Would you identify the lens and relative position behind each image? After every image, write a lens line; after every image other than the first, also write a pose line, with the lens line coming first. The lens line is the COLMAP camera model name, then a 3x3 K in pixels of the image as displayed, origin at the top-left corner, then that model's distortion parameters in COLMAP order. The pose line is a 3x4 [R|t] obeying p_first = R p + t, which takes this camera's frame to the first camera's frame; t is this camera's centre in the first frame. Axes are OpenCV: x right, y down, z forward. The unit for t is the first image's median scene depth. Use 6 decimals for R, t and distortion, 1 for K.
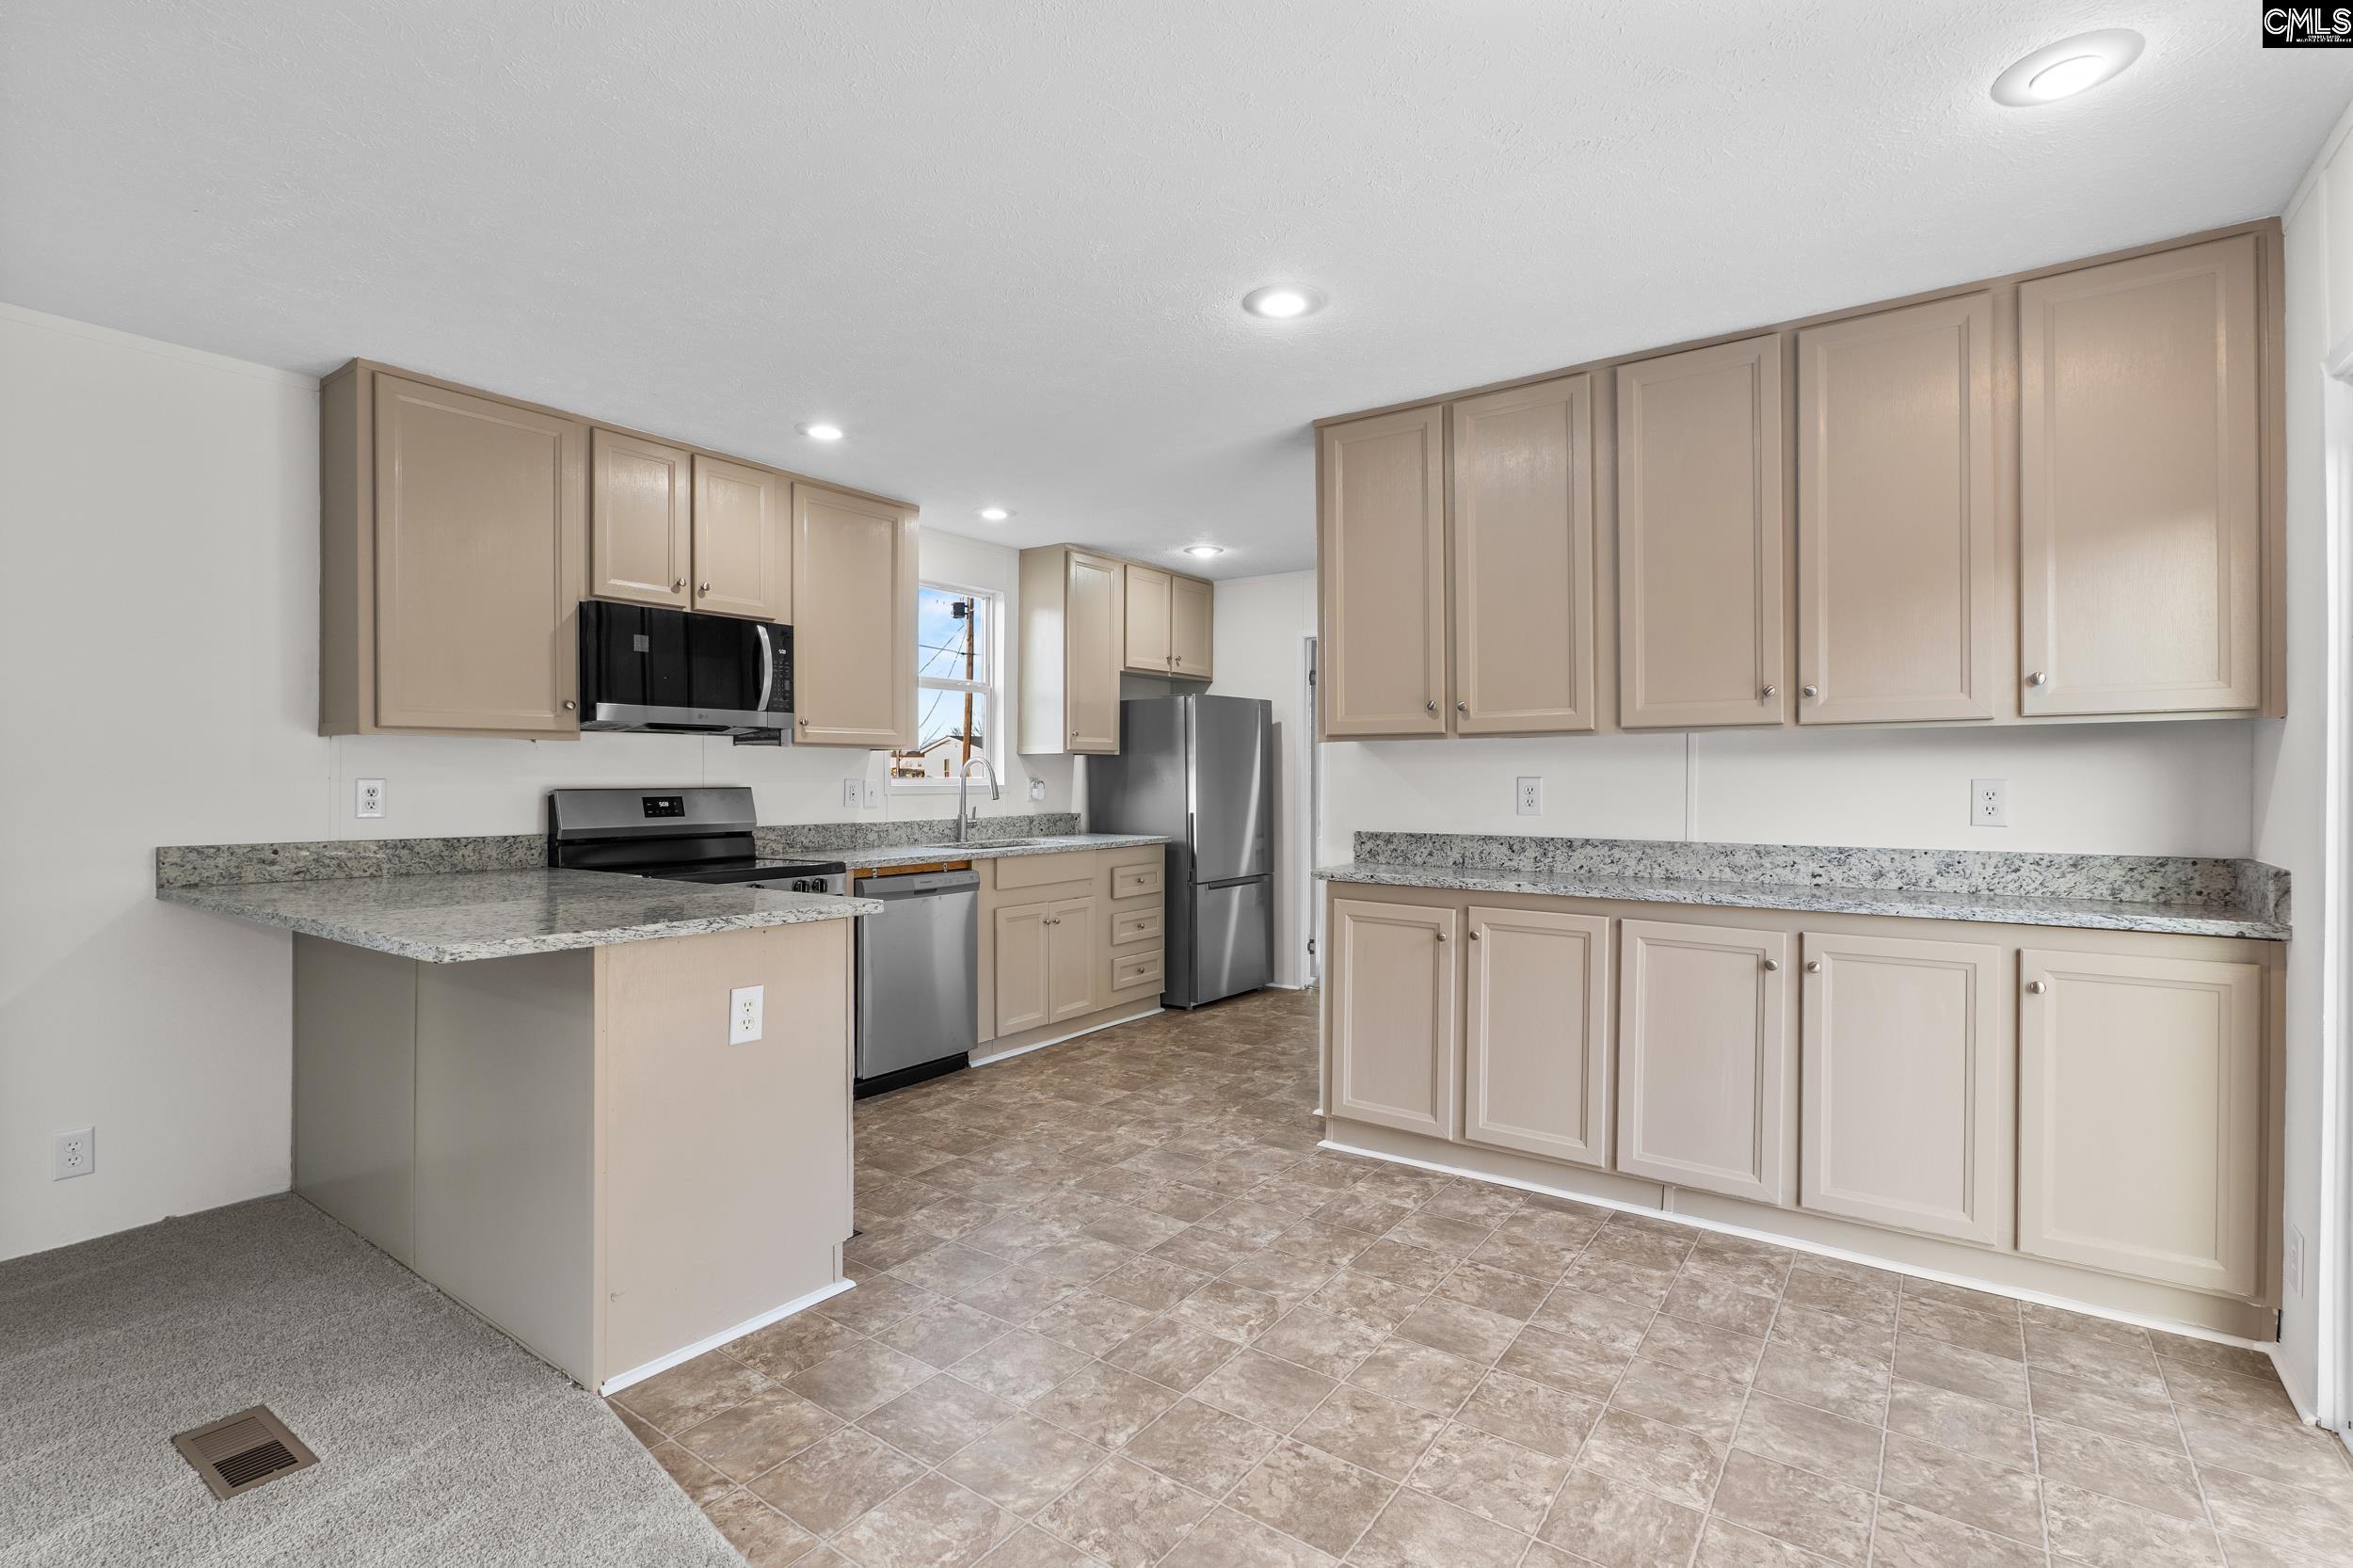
lens RADIAL K [[1089.5, 0, 1174.5], [0, 1089.5, 777.3], [0, 0, 1]] dist [-0.008185, 0.000232]
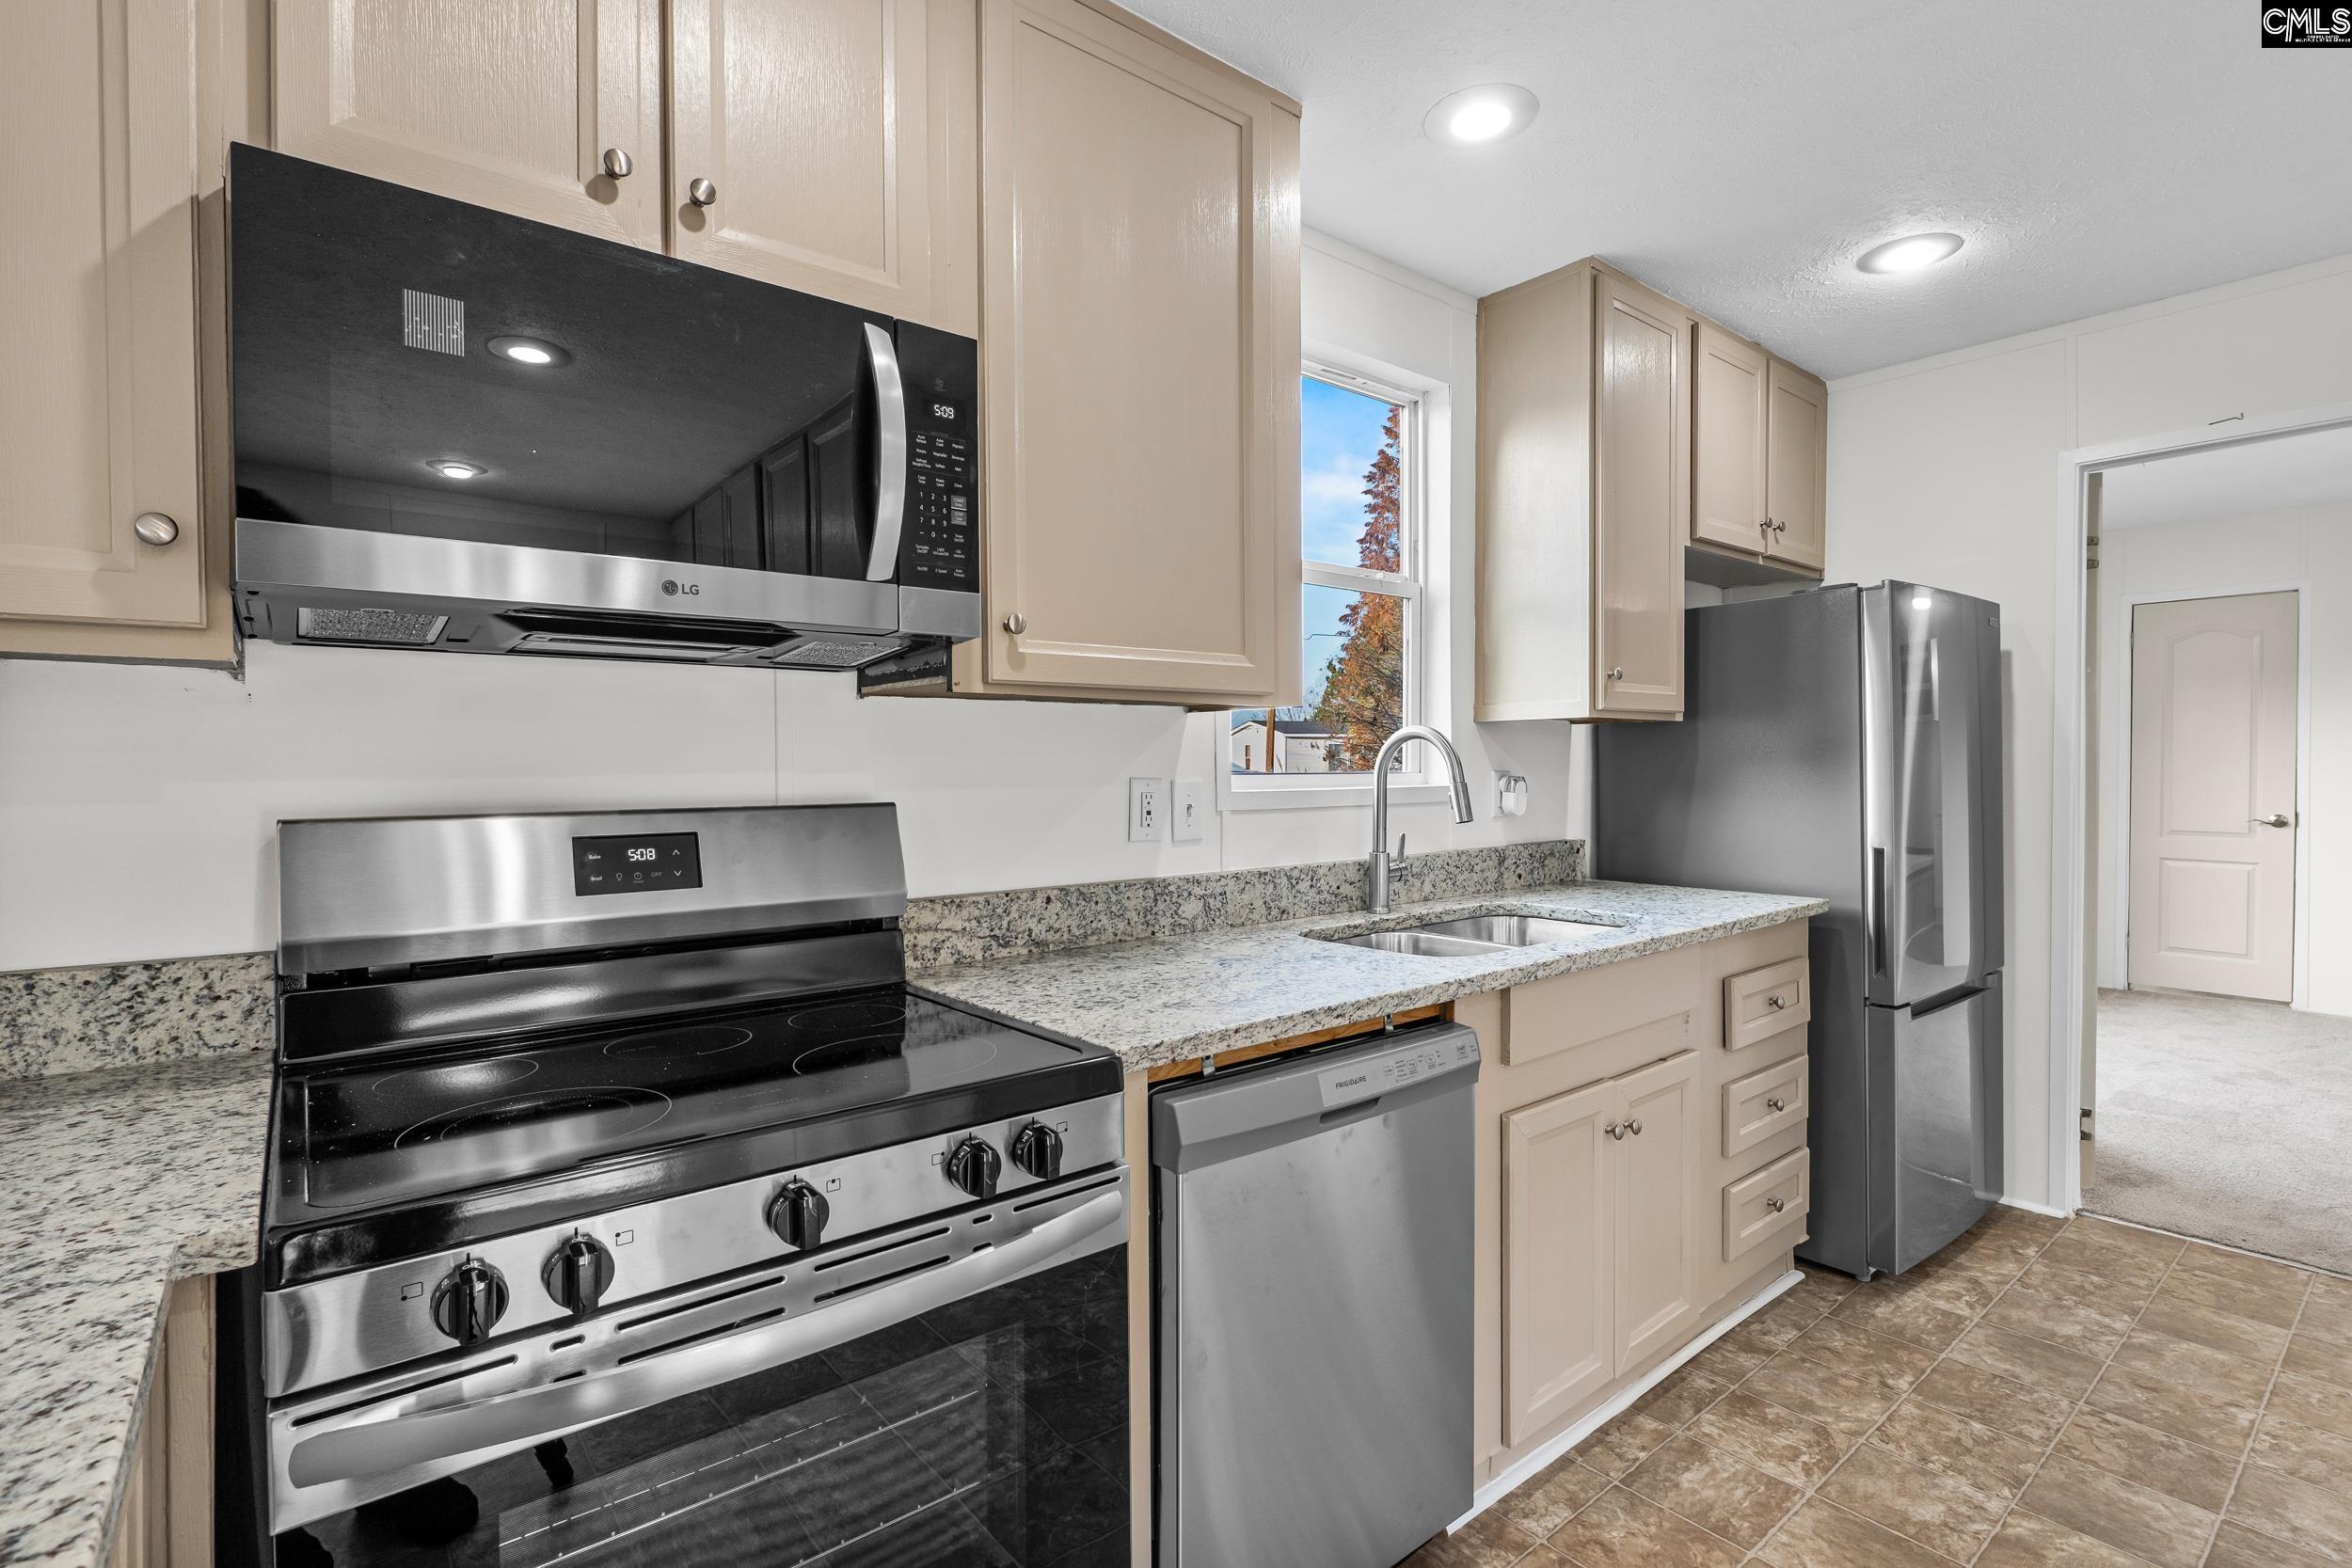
lens RADIAL K [[1089.0, 0, 1172.0], [0, 1089.0, 772.8], [0, 0, 1]] dist [-0.008185, 0.000232]
pose [[0.963471, -0.003653, -0.267788, -0.228817], [0.005934, 0.999953, 0.007709, -0.004556], [0.267747, -0.009016, 0.963447, 0.787552]]
